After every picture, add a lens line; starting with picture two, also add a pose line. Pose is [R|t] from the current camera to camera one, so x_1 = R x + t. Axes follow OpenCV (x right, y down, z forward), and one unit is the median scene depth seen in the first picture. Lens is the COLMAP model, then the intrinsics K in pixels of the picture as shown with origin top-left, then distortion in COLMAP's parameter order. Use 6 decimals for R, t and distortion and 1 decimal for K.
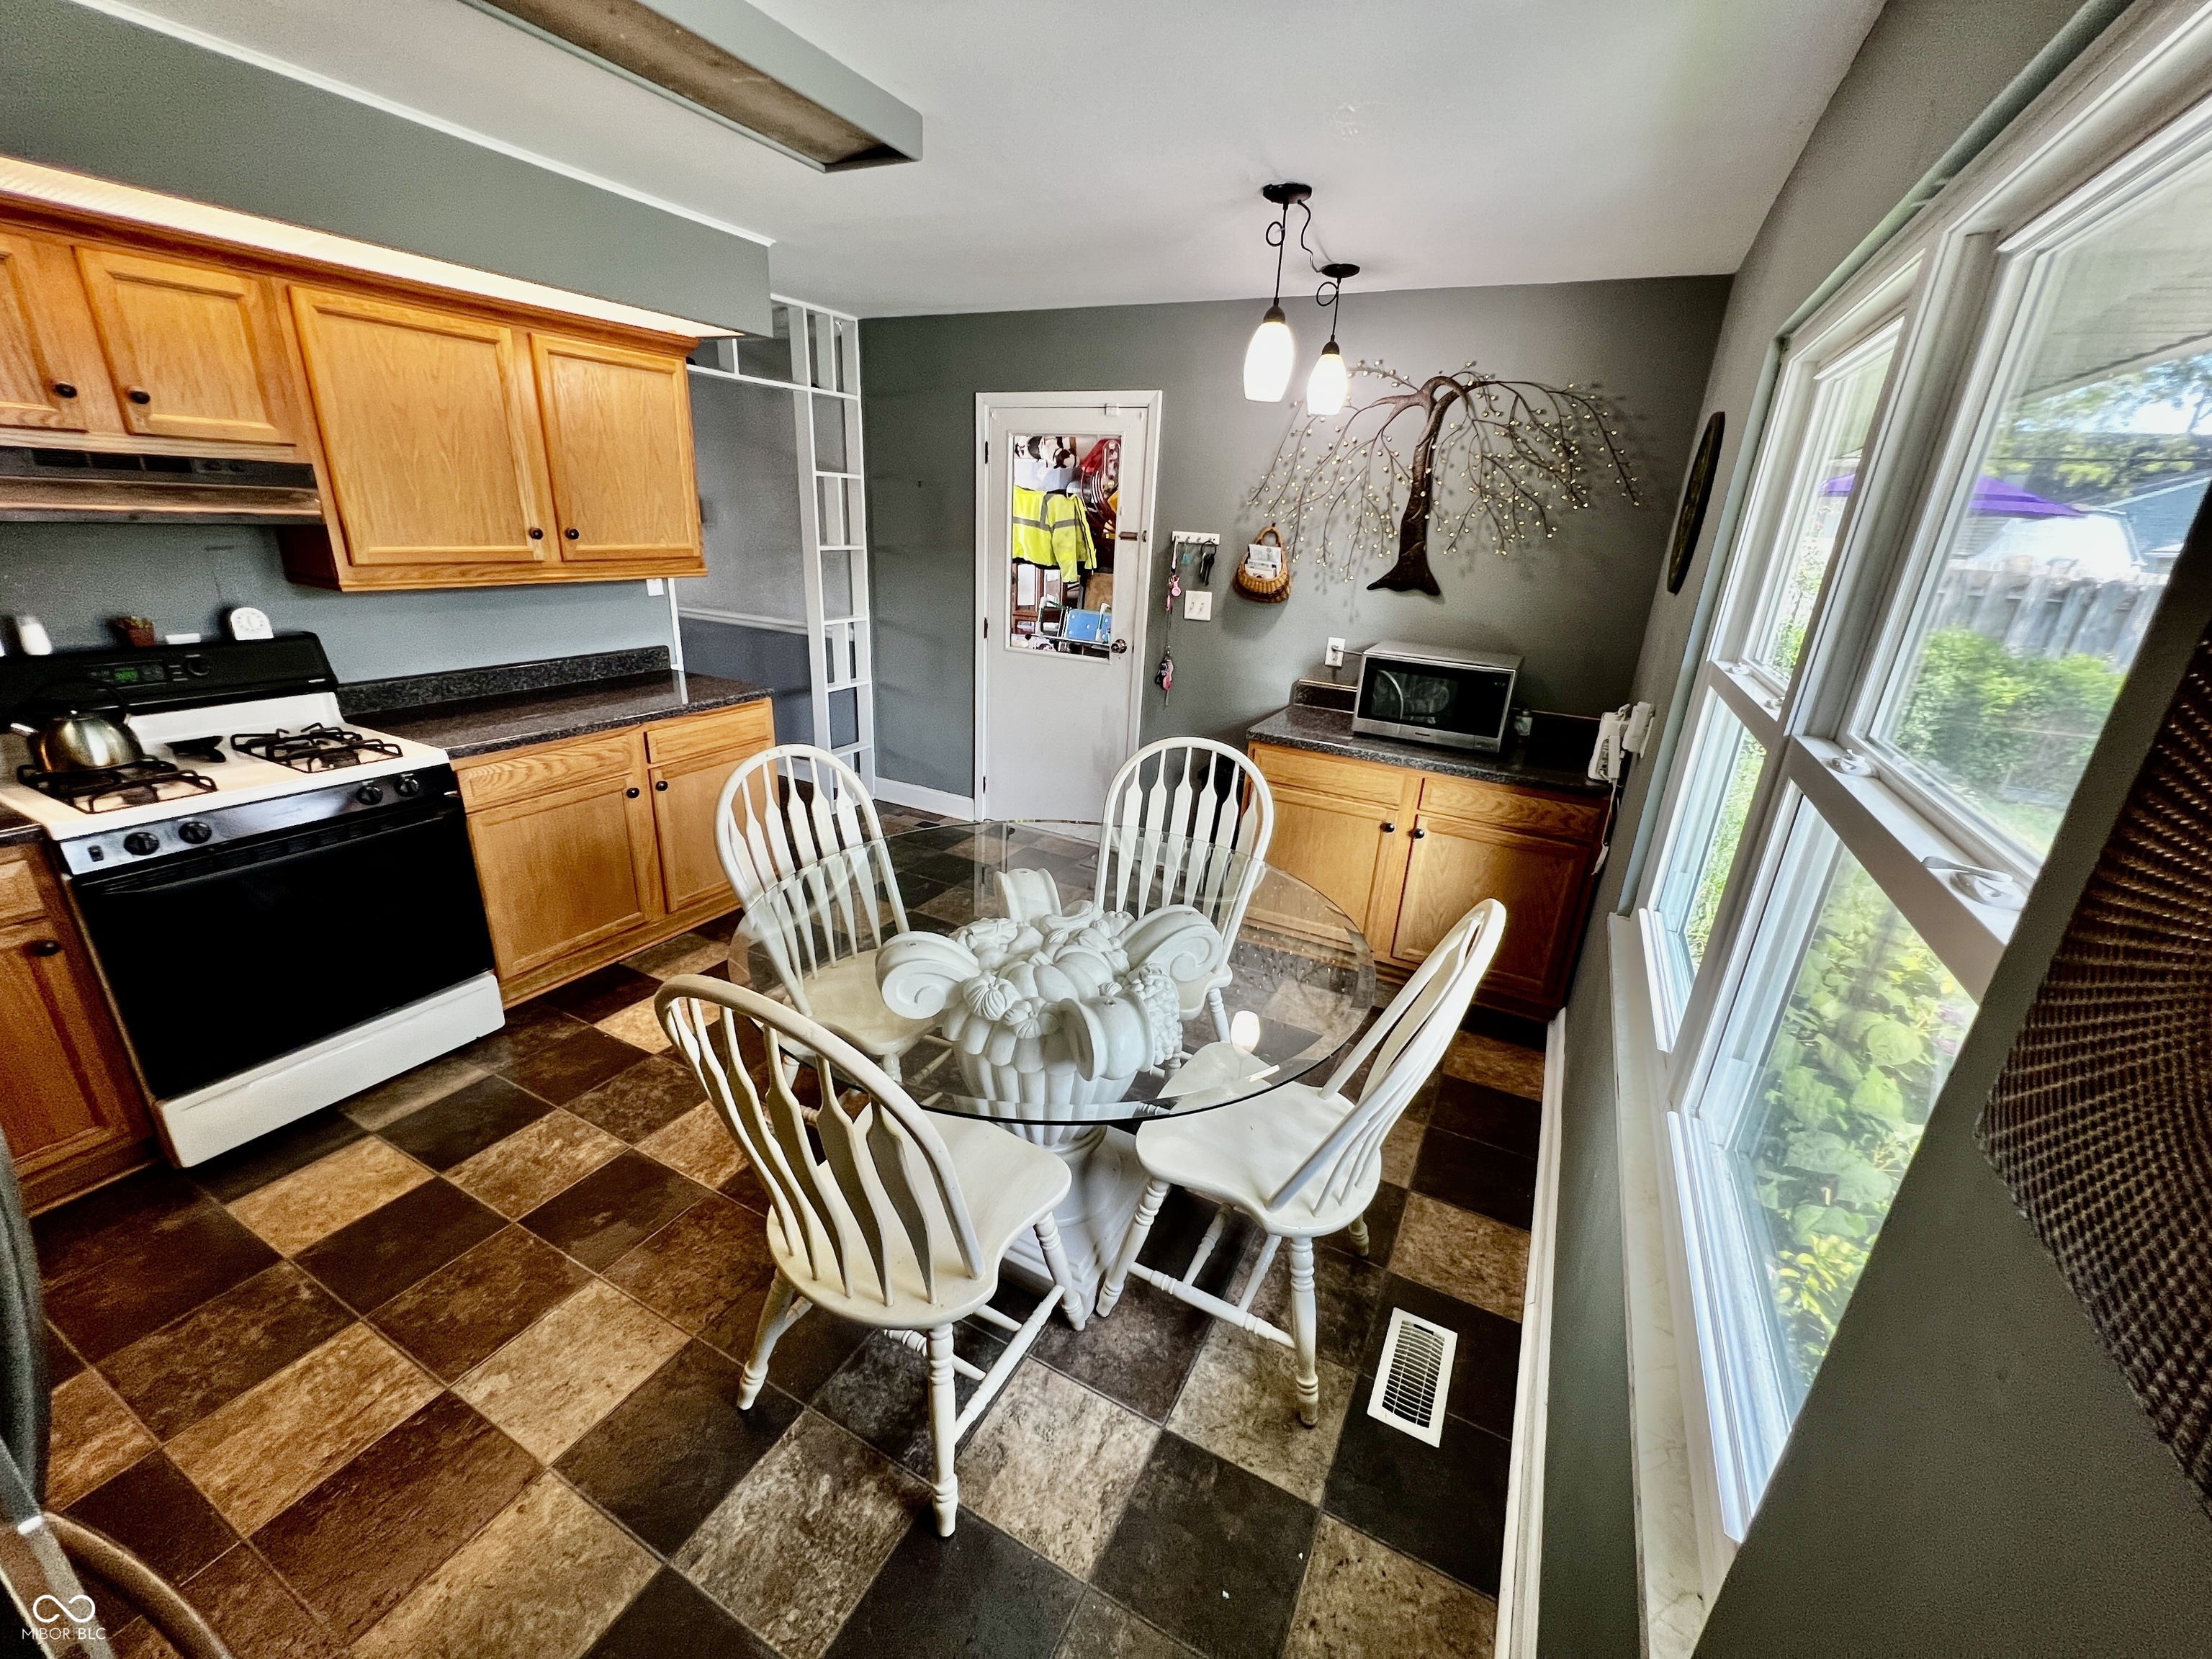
lens RADIAL K [[885.5, 0, 1105.5], [0, 885.5, 830.3], [0, 0, 1]] dist [-0.000434, 0.000065]
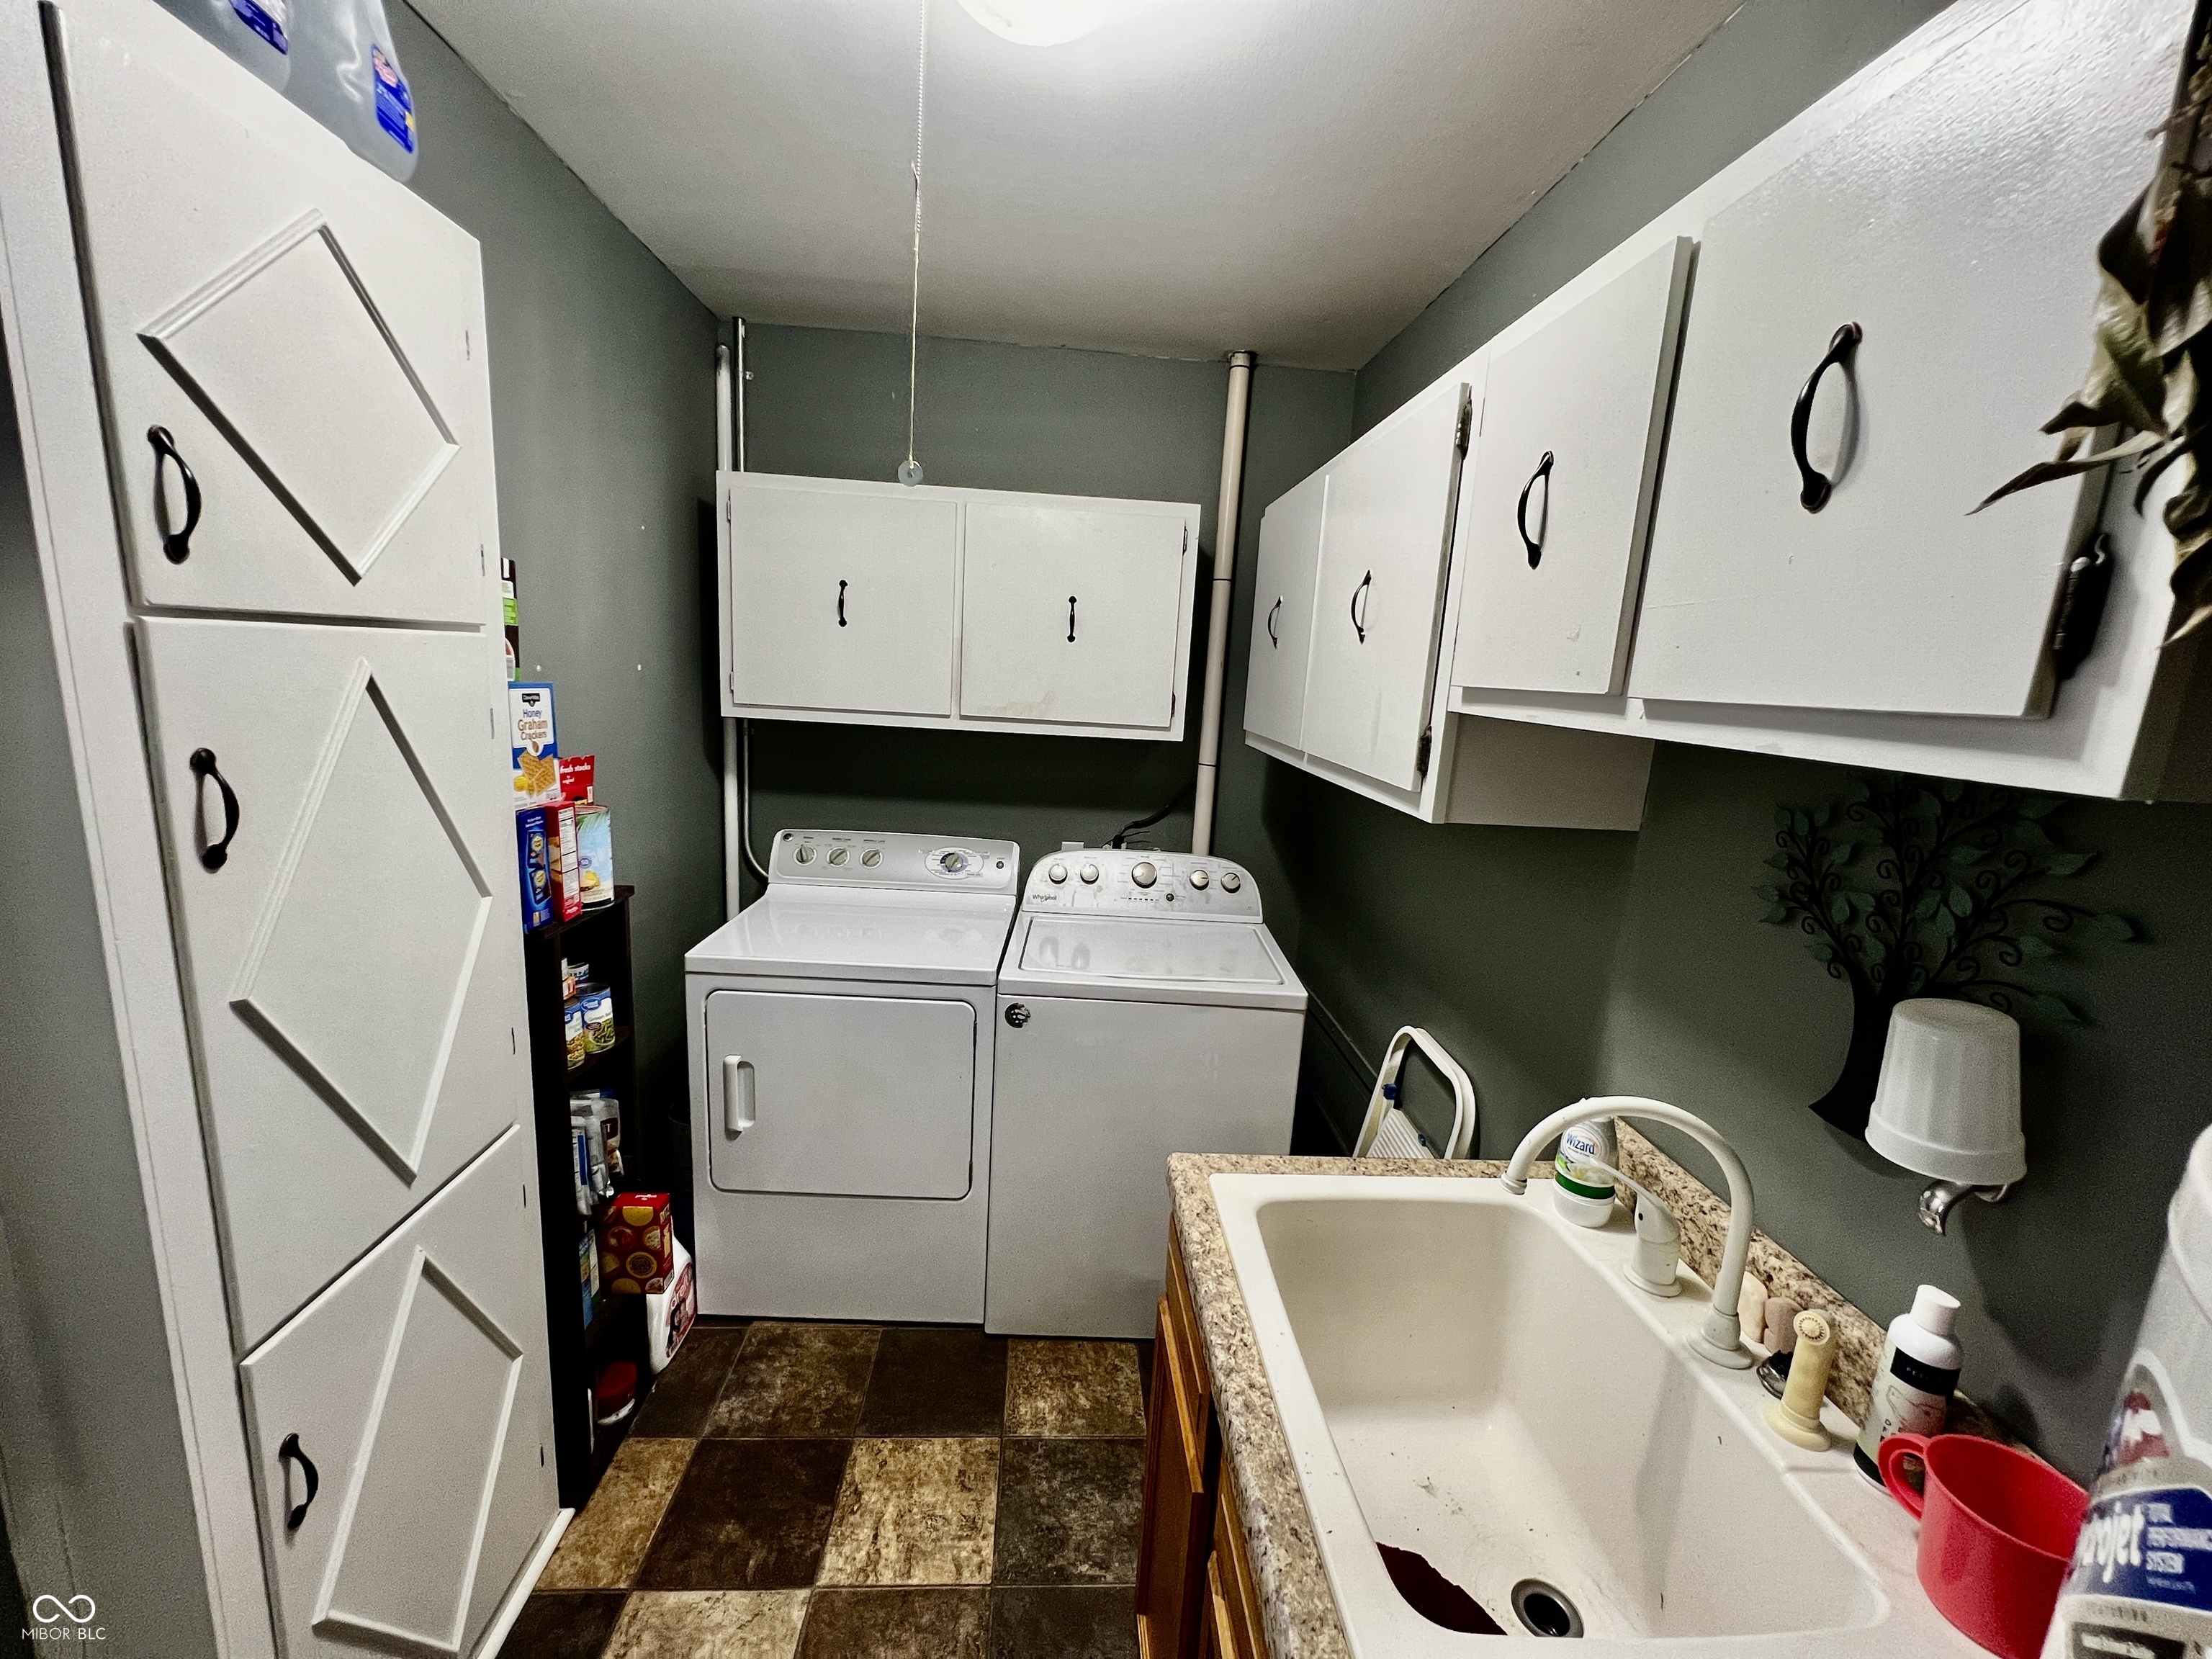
lens RADIAL K [[885.5, 0, 1105.2], [0, 885.5, 831.7], [0, 0, 1]] dist [-0.000434, 0.000065]
pose [[-0.855165, -0.008332, -0.518290, 0.290551], [-0.270959, 0.859575, 0.433257, -0.464678], [0.441899, 0.510942, -0.737336, 1.435237]]
